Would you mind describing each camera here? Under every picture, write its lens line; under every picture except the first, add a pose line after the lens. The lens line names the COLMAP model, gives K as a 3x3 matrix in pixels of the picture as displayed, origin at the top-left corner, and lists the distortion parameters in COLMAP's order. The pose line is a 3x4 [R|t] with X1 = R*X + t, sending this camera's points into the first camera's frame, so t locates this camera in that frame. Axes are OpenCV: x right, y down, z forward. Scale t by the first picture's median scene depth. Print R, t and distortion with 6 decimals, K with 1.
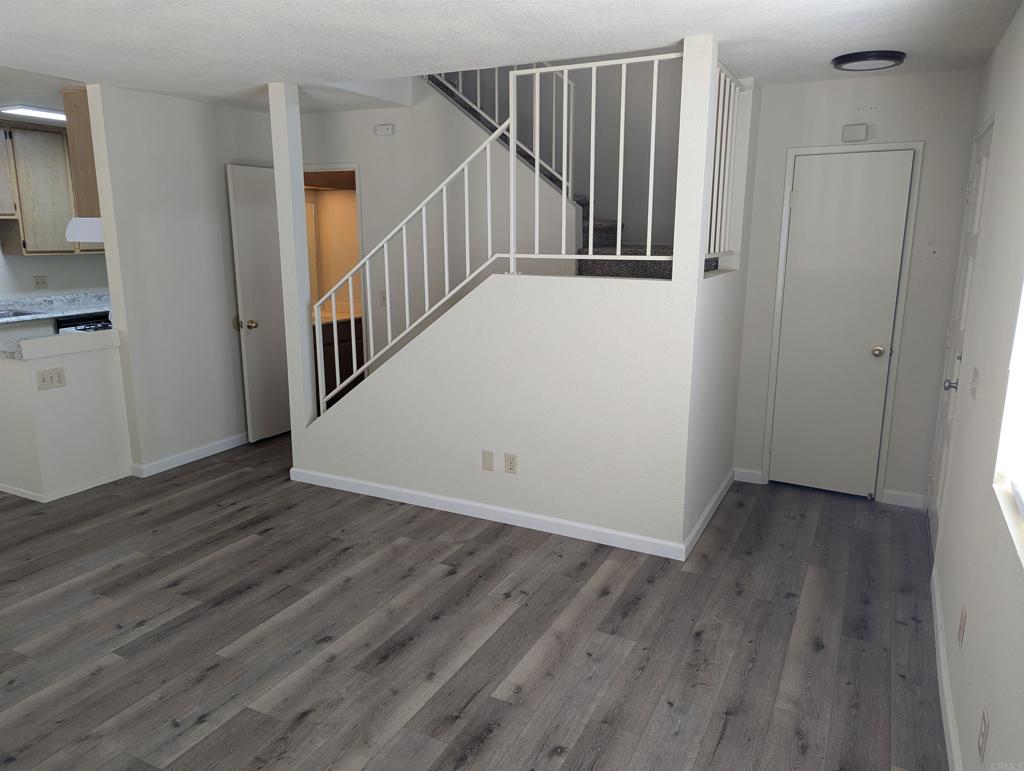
lens RADIAL K [[718.8, 0, 517.1], [0, 718.8, 381.4], [0, 0, 1]] dist [0.070536, -0.064060]
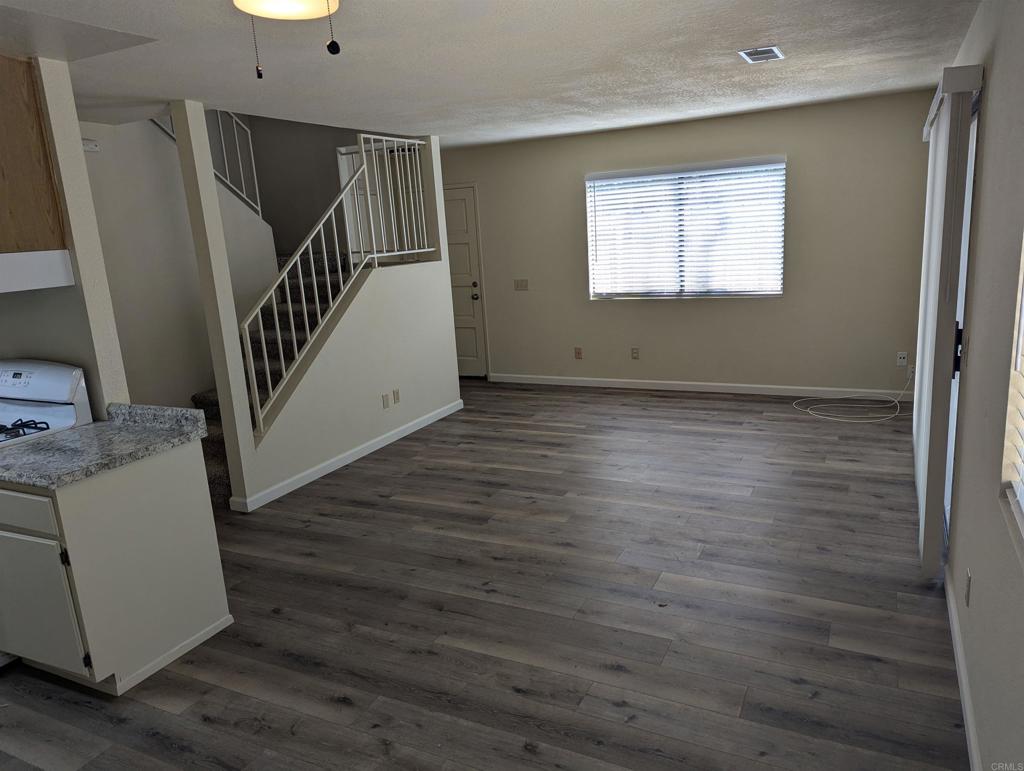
lens RADIAL K [[718.8, 0, 517.1], [0, 718.8, 381.4], [0, 0, 1]] dist [0.070536, -0.064060]
pose [[-0.001741, -0.217479, 0.976064, -1.445091], [0.271026, 0.939430, 0.209800, -0.156413], [-0.962571, 0.264904, 0.057306, 0.670567]]
